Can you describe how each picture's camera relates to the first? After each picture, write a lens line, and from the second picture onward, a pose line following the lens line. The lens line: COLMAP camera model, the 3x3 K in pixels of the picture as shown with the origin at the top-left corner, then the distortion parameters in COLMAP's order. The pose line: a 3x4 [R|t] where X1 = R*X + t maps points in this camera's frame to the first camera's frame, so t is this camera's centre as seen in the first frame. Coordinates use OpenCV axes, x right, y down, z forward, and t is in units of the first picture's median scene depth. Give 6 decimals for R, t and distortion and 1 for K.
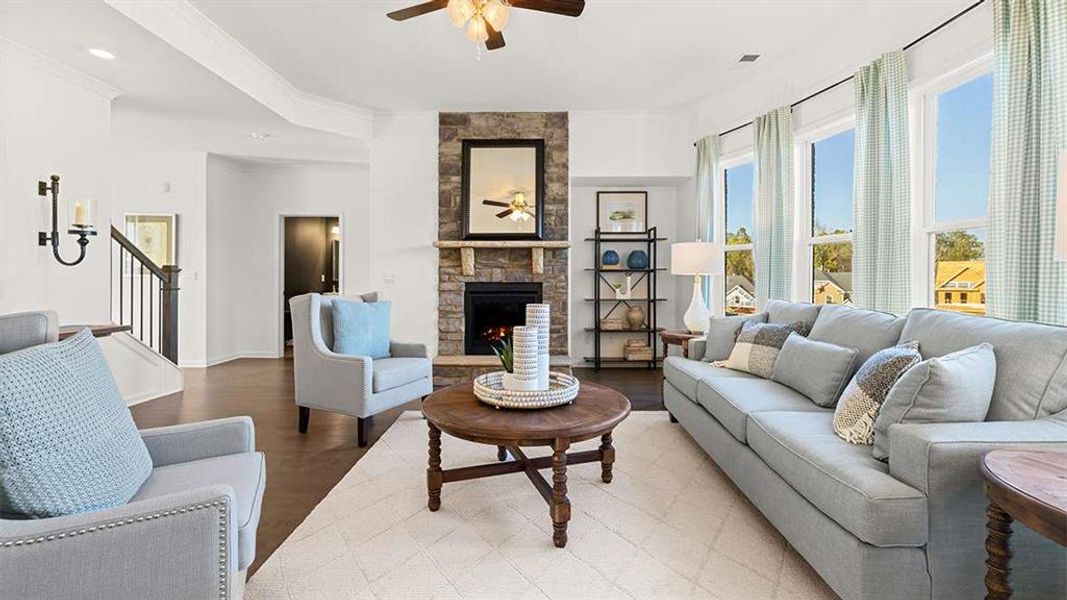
lens RADIAL K [[447.1, 0, 531.1], [0, 447.1, 278.6], [0, 0, 1]] dist [-0.001105, -0.000368]
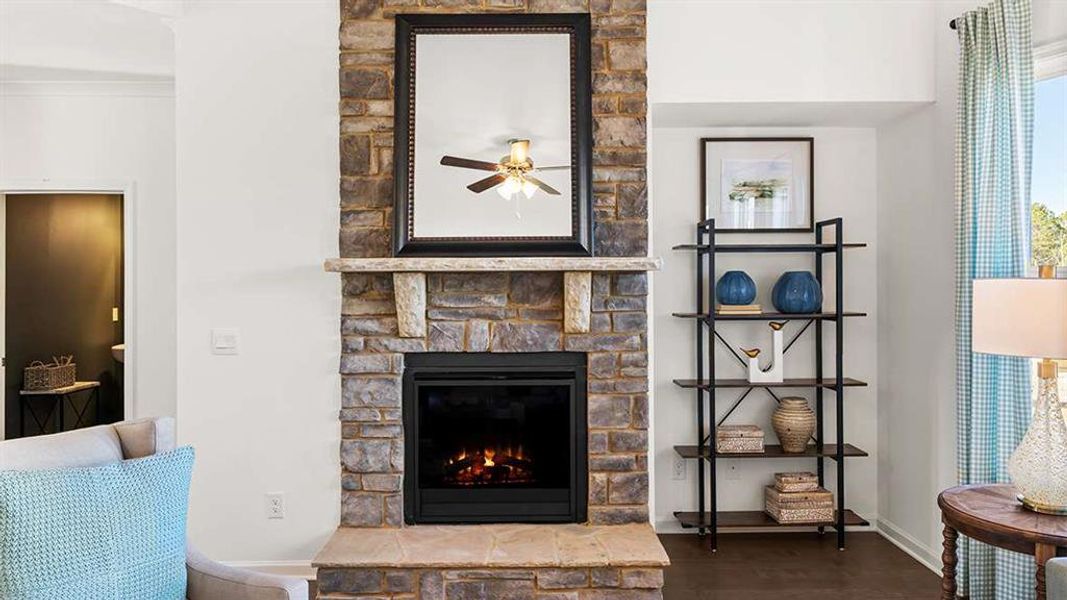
lens RADIAL K [[742.6, 0, 528.9], [0, 742.6, 281.8], [0, 0, 1]] dist [0.003268, 0.001259]
pose [[0.999792, -0.005398, 0.019657, -0.043644], [0.005433, 0.999984, -0.001684, -0.057149], [-0.019647, 0.001791, 0.999805, 0.297456]]
